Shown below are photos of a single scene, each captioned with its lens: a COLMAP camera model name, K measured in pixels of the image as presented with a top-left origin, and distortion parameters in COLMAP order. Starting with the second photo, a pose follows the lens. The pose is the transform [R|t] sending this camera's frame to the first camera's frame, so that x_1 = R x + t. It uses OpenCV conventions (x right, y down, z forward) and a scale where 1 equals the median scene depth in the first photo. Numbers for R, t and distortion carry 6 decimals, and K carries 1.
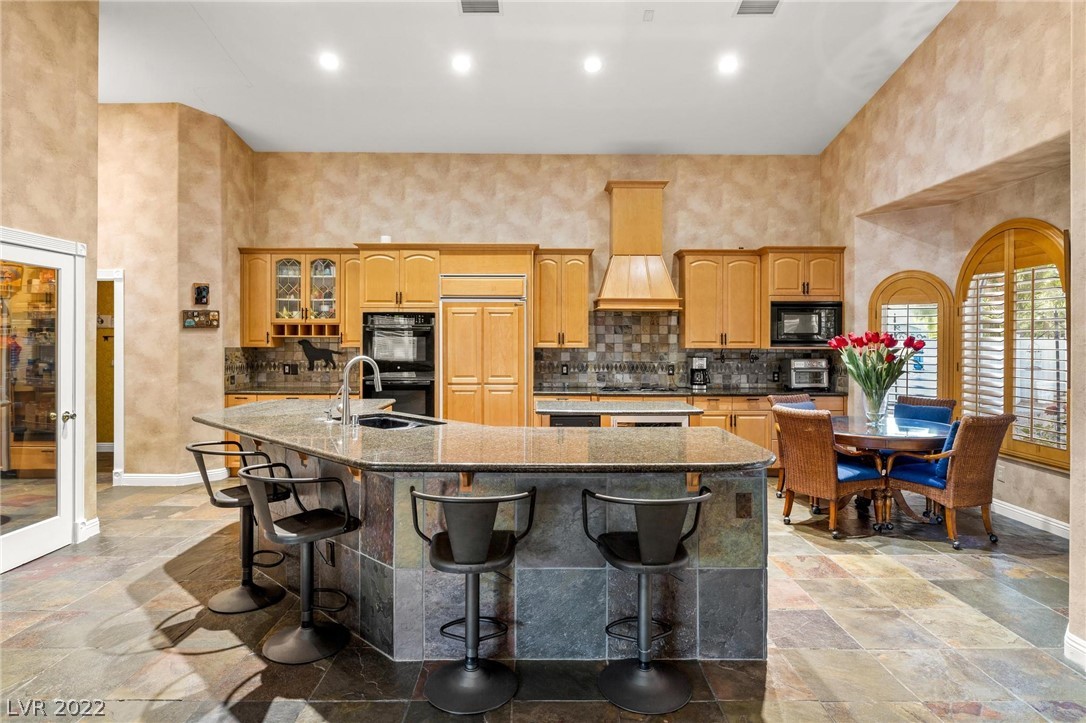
lens RADIAL K [[595.8, 0, 543.3], [0, 595.8, 340.8], [0, 0, 1]] dist [-0.003348, -0.002682]
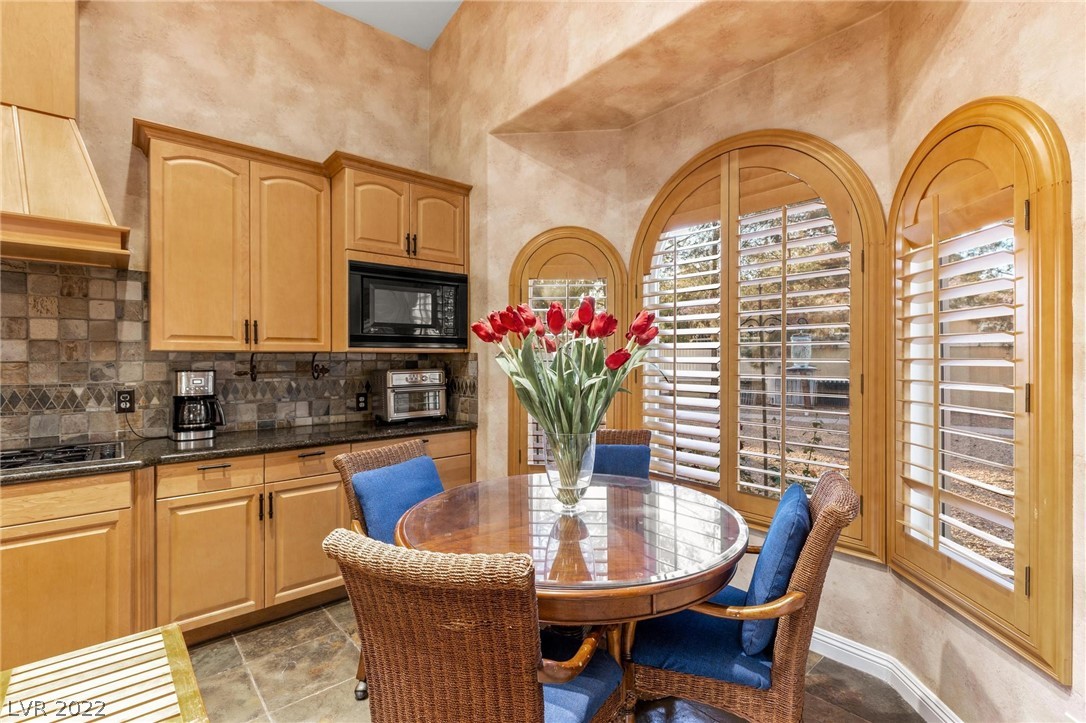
lens RADIAL K [[503.8, 0, 545.5], [0, 503.8, 356.3], [0, 0, 1]] dist [0.007339, -0.002520]
pose [[0.763332, -0.002214, 0.646003, 0.224770], [0.004979, 0.999985, -0.002457, 0.019273], [-0.645987, 0.005092, 0.763331, 0.544010]]
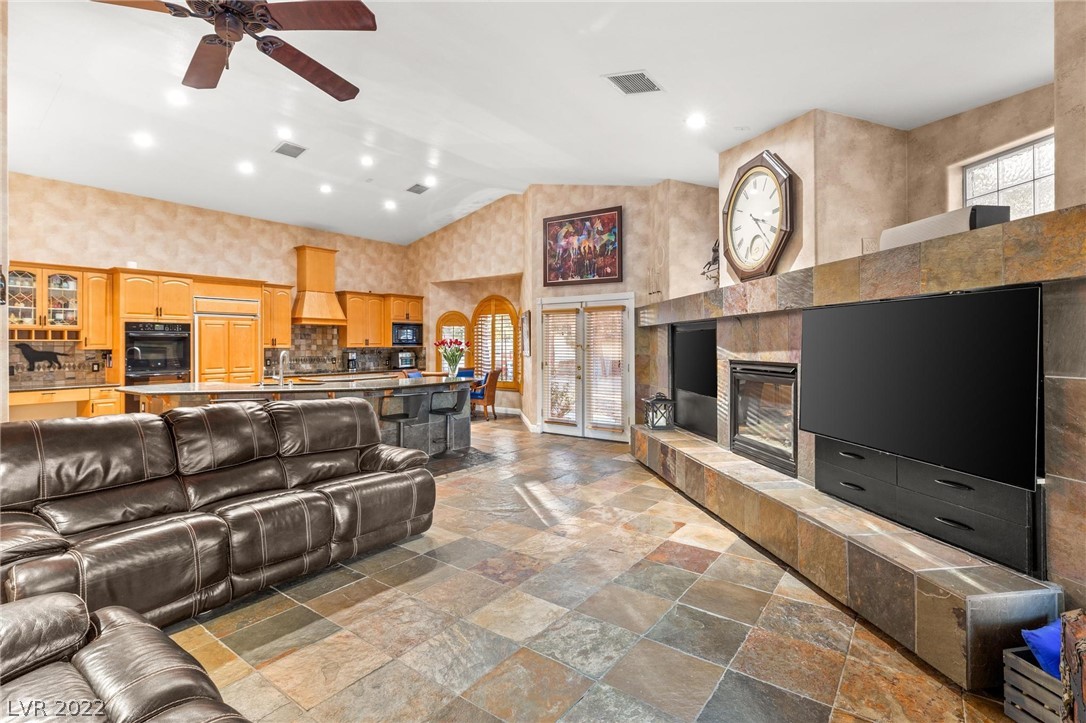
lens RADIAL K [[503.8, 0, 550.6], [0, 503.8, 343.8], [0, 0, 1]] dist [0.007339, -0.002520]
pose [[0.596190, -0.004486, 0.802831, -0.606001], [0.004021, 0.999989, 0.002602, 0.000353], [-0.802833, 0.001677, 0.596201, -0.367238]]
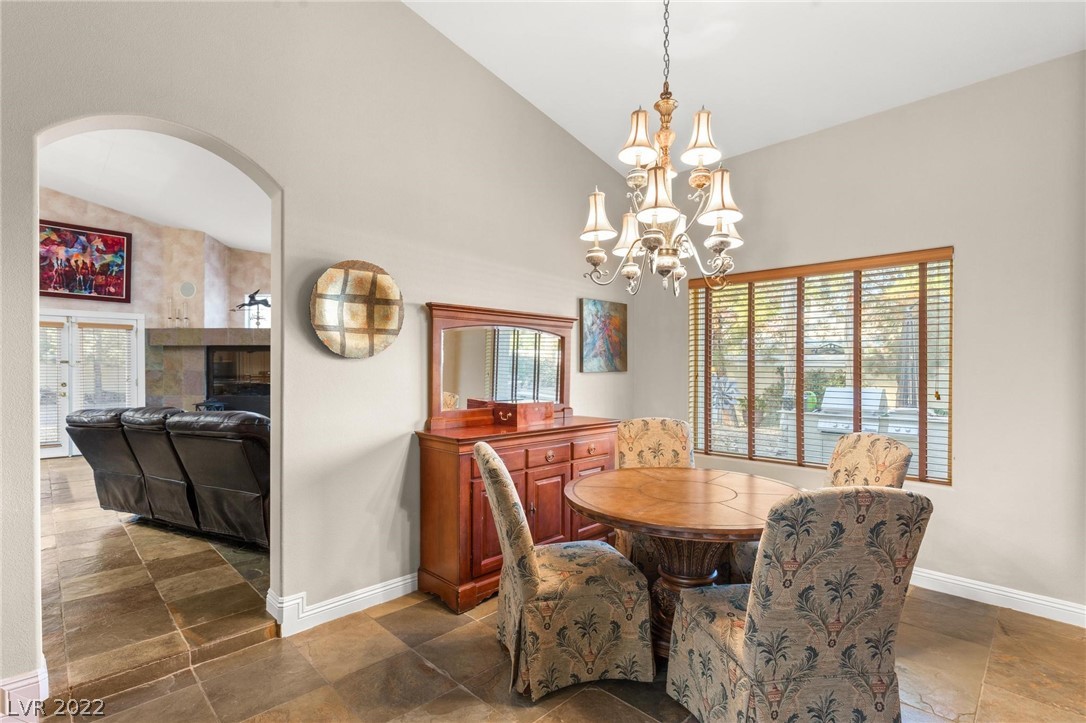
lens RADIAL K [[520.6, 0, 548.4], [0, 520.6, 371.9], [0, 0, 1]] dist [-0.000874, -0.000667]
pose [[-0.693732, -0.007723, 0.720192, -1.202082], [-0.003385, 0.999966, 0.007462, 0.018513], [-0.720225, 0.002738, -0.693735, 0.302738]]
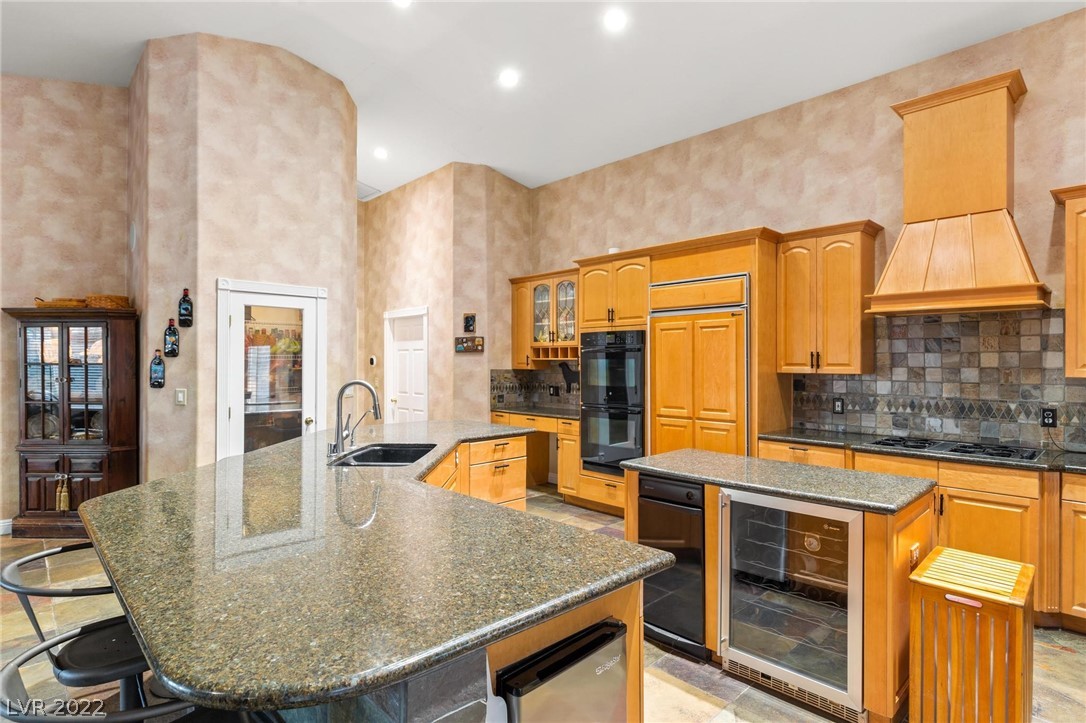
lens RADIAL K [[555.3, 0, 543.8], [0, 555.3, 363.1], [0, 0, 1]] dist [-0.009692, 0.001869]
pose [[0.685799, -0.000414, -0.727790, 0.283205], [-0.000194, 1.000000, -0.000751, 0.000070], [0.727791, 0.000657, 0.685799, 0.343073]]
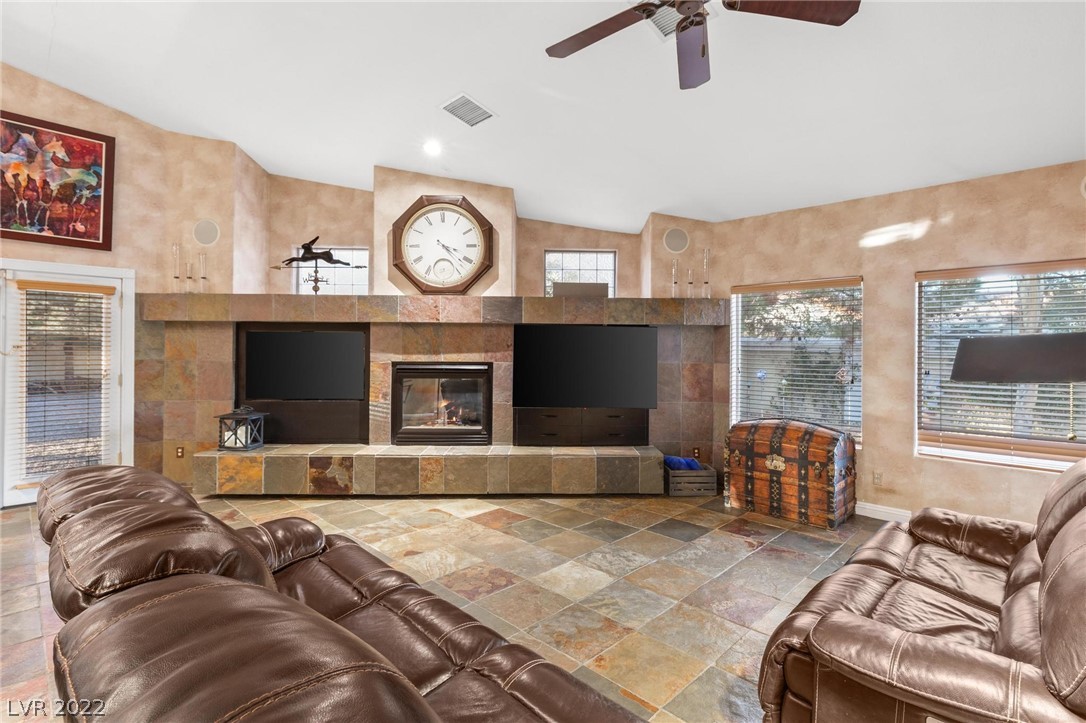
lens RADIAL K [[503.8, 0, 560.2], [0, 503.8, 348.4], [0, 0, 1]] dist [0.007339, -0.002520]
pose [[-0.725226, -0.005466, 0.688489, -0.608446], [-0.009970, 0.999947, -0.002564, 0.005008], [-0.688439, -0.008724, -0.725242, 0.243896]]
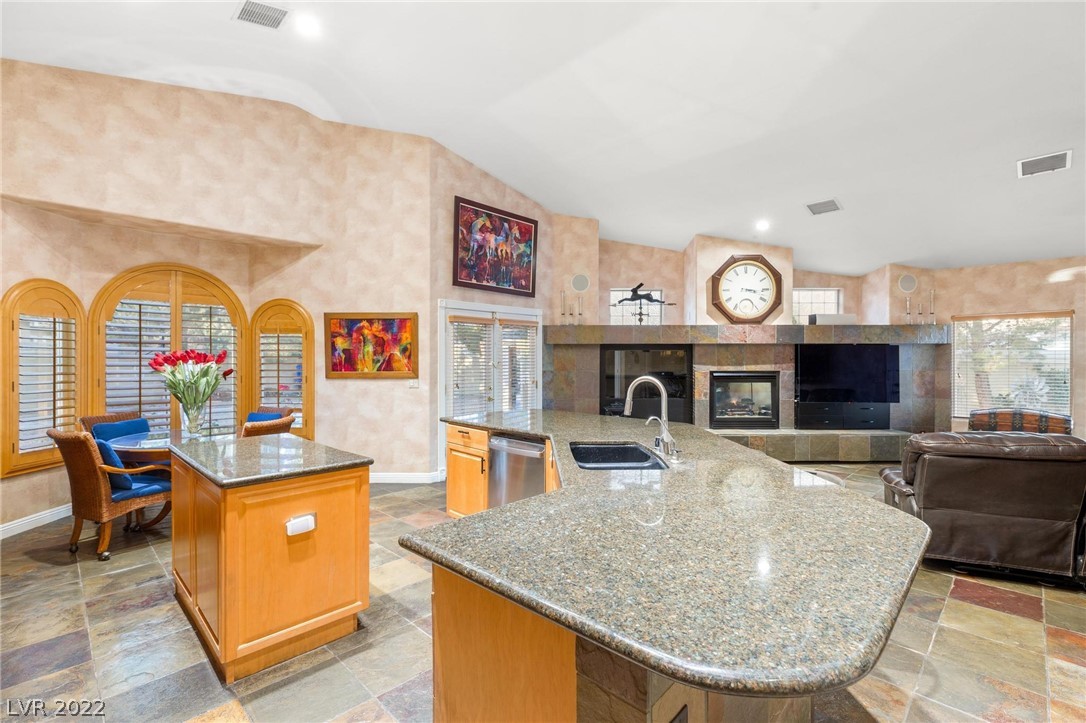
lens RADIAL K [[484.6, 0, 540.1], [0, 484.6, 364.9], [0, 0, 1]] dist [-0.000135, 0.000785]
pose [[-0.700558, -0.012168, 0.713492, -0.384670], [-0.003098, 0.999897, 0.014011, -0.001383], [-0.713589, 0.007606, -0.700523, 0.882306]]
